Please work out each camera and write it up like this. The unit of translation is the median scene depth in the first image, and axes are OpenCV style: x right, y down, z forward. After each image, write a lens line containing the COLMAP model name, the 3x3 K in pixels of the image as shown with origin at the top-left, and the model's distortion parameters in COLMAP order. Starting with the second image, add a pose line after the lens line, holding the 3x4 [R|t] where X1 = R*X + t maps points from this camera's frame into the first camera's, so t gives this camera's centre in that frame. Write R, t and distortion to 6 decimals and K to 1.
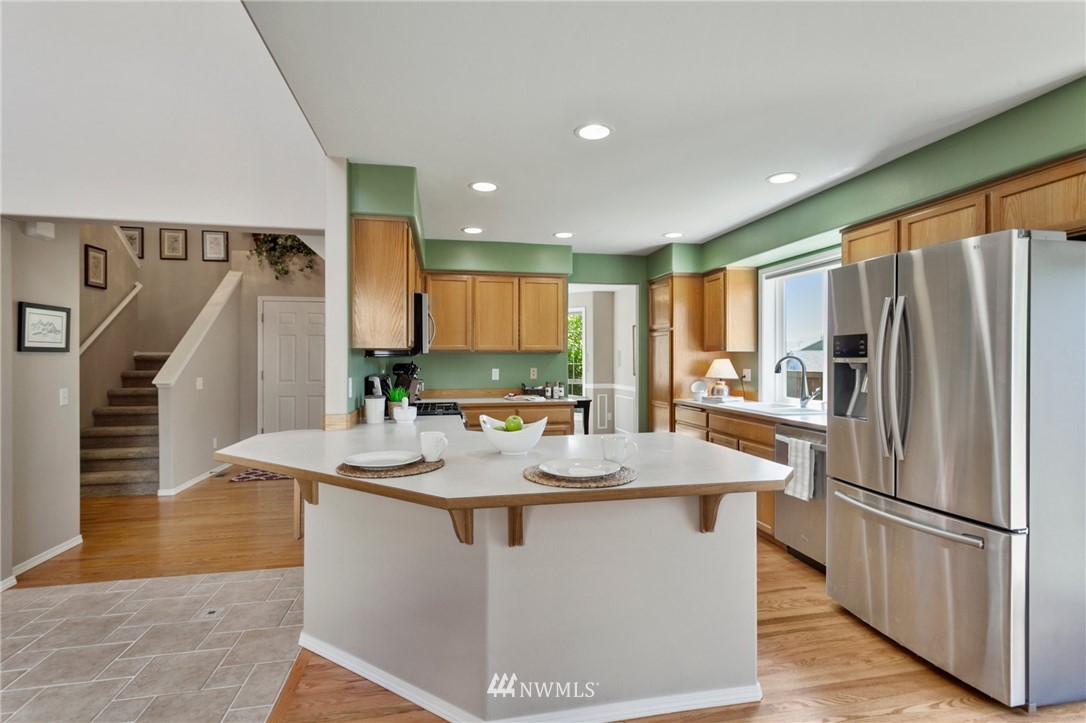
lens RADIAL K [[522.2, 0, 544.5], [0, 522.2, 358.1], [0, 0, 1]] dist [0.001977, 0.000602]
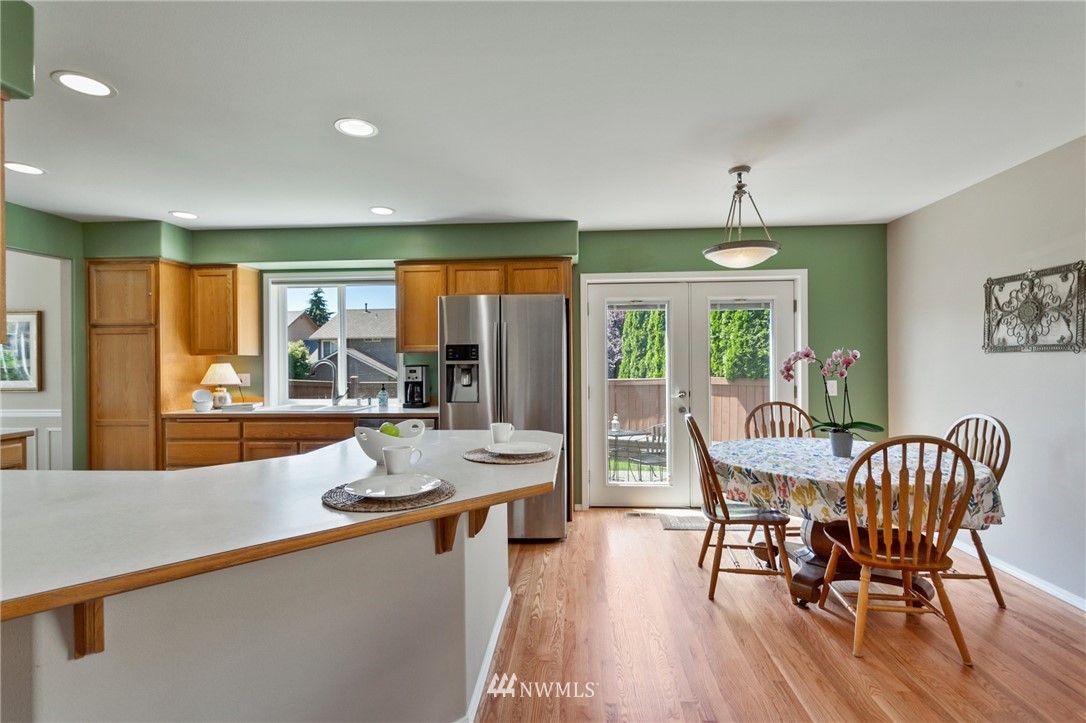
lens RADIAL K [[520.3, 0, 543.0], [0, 520.3, 361.5], [0, 0, 1]] dist [0.006739, 0.000439]
pose [[0.265850, -0.001224, 0.964014, -0.393963], [0.005826, 0.999983, -0.000336, 0.002081], [-0.963997, 0.005705, 0.265853, 0.217773]]
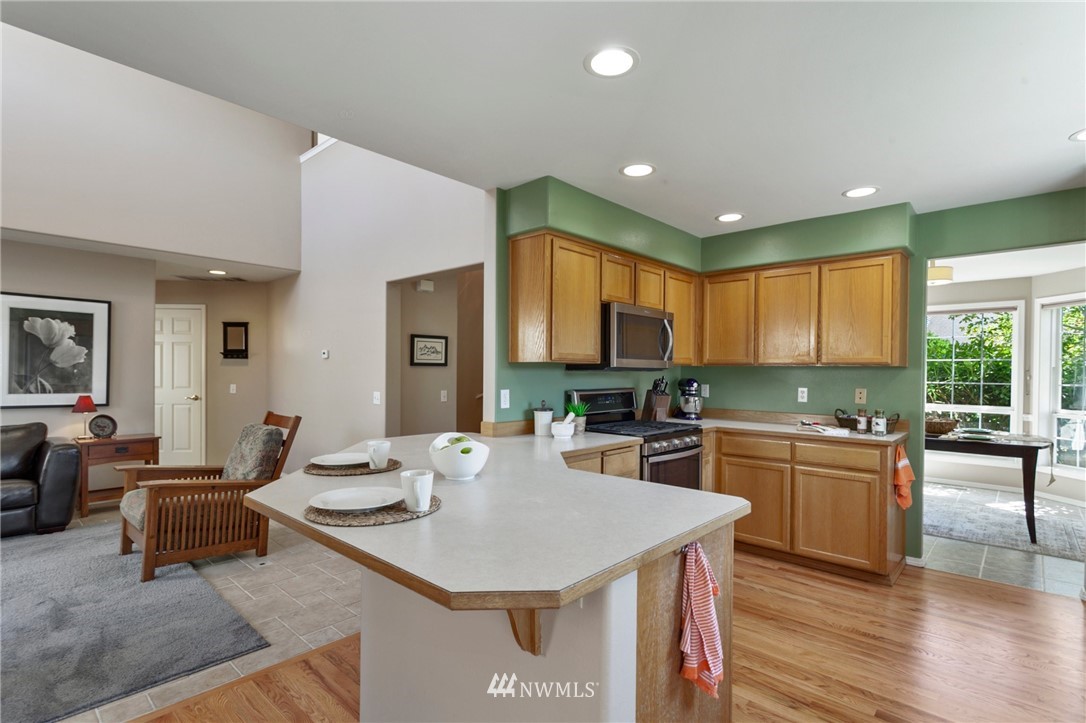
lens RADIAL K [[520.8, 0, 544.4], [0, 520.8, 372.8], [0, 0, 1]] dist [0.001392, 0.000705]
pose [[0.584614, 0.009923, -0.811251, 0.332943], [-0.009180, 0.999942, 0.005616, -0.002238], [0.811260, 0.004164, 0.584671, 0.265213]]
